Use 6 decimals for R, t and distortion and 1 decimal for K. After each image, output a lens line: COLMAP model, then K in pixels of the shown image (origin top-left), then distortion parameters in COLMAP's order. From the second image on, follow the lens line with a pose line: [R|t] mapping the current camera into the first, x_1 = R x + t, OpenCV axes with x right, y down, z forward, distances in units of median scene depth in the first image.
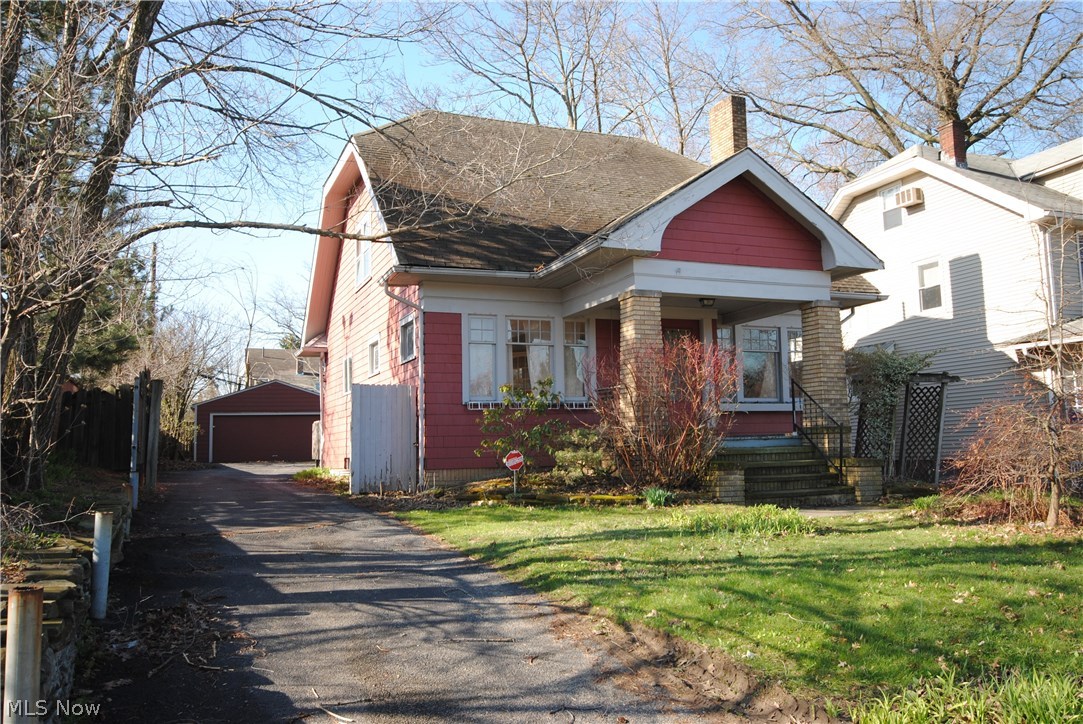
lens RADIAL K [[878.8, 0, 538.9], [0, 878.8, 360.0], [0, 0, 1]] dist [0.013560, 0.019386]
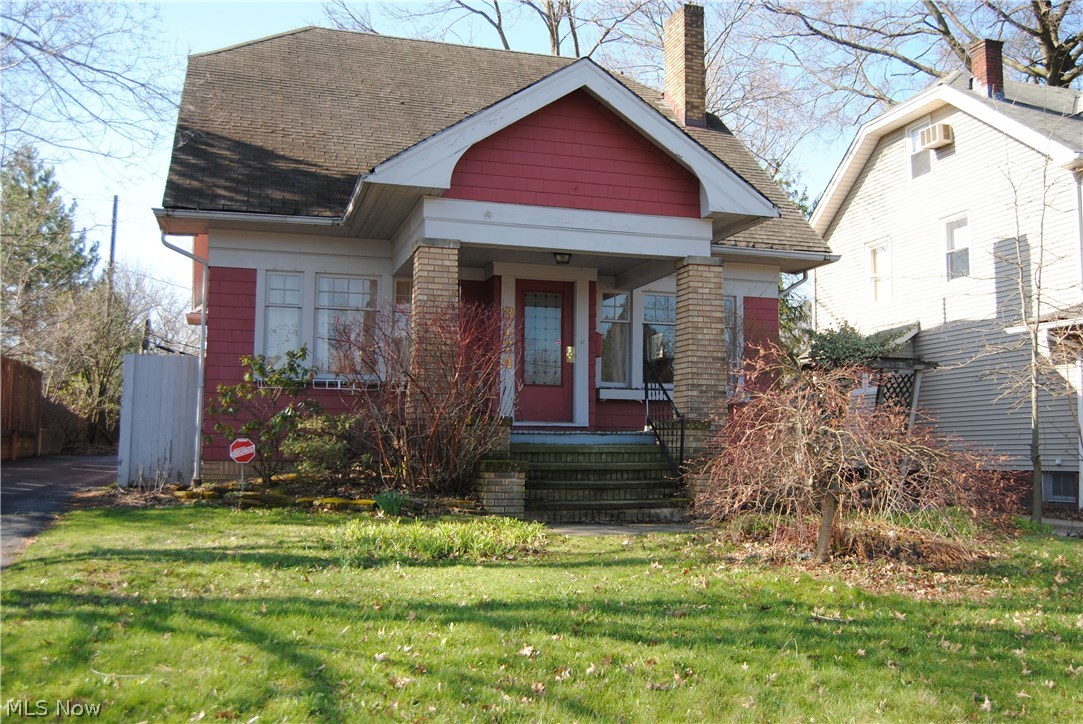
lens RADIAL K [[1037.5, 0, 542.8], [0, 1037.5, 363.3], [0, 0, 1]] dist [-0.072499, 0.000000]
pose [[0.994245, 0.021290, -0.104990, 0.274421], [-0.019086, 0.999577, 0.021946, 0.007822], [0.105413, -0.019816, 0.994231, 0.082974]]
